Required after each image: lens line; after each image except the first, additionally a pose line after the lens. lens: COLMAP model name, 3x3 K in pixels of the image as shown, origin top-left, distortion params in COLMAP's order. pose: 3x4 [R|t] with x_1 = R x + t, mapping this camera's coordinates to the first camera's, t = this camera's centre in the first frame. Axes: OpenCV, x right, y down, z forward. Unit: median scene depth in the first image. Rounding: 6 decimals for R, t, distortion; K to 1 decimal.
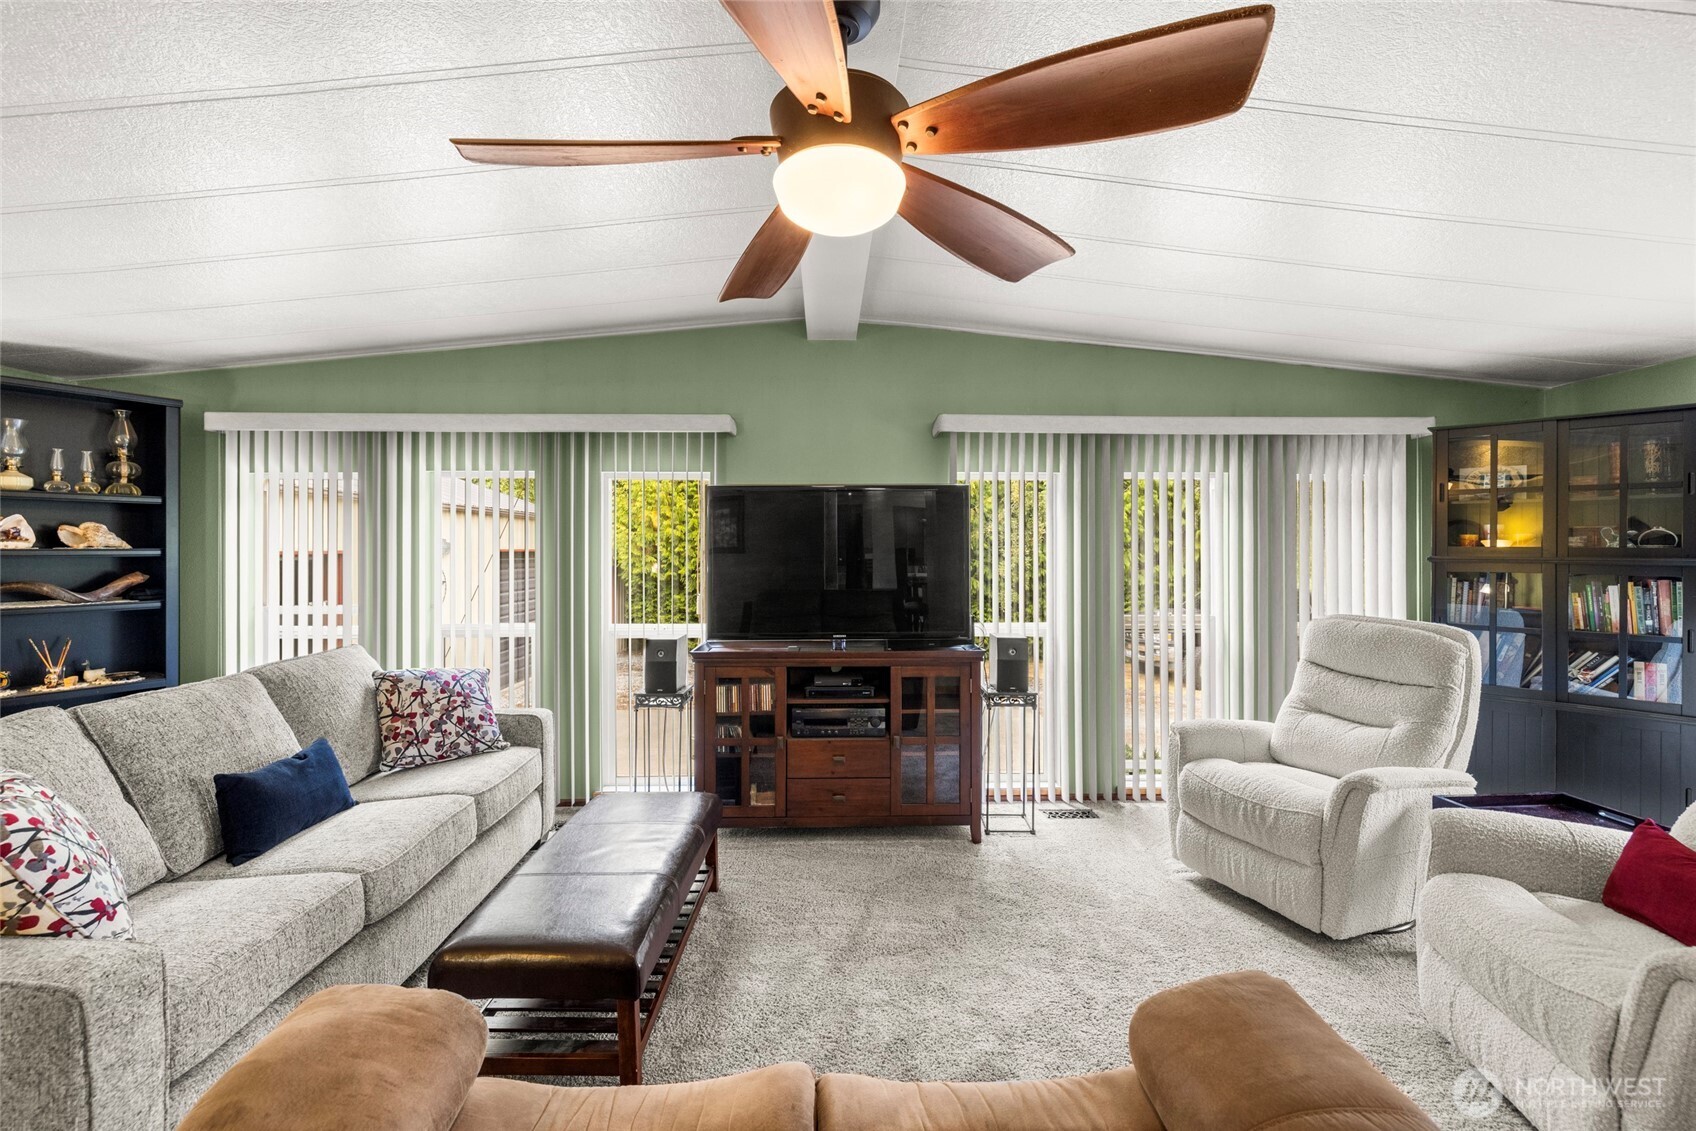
lens RADIAL K [[718.0, 0, 850.3], [0, 718.0, 551.2], [0, 0, 1]] dist [-0.004399, -0.000463]
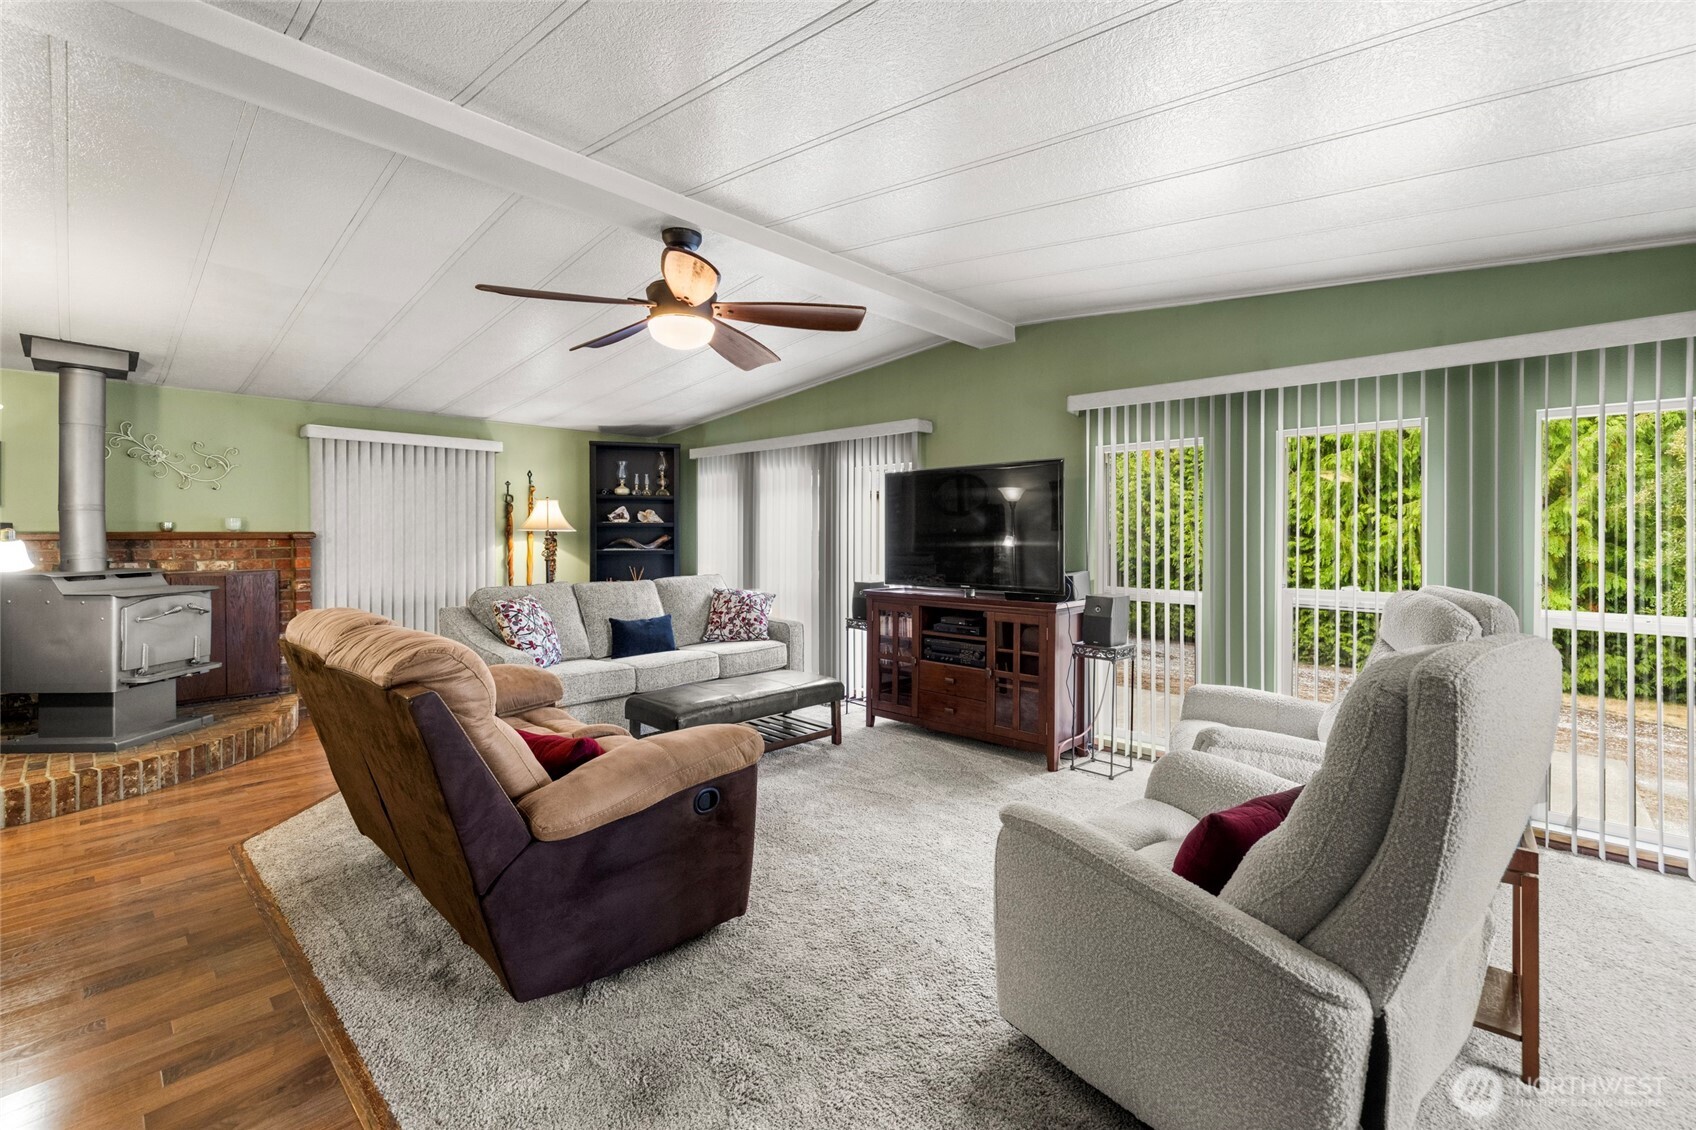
lens RADIAL K [[718.0, 0, 830.3], [0, 718.0, 541.6], [0, 0, 1]] dist [-0.004399, -0.000463]
pose [[0.704522, 0.008525, -0.709631, 0.737922], [-0.005346, 0.999963, 0.006706, 0.033713], [0.709662, -0.000931, 0.704542, -0.057613]]
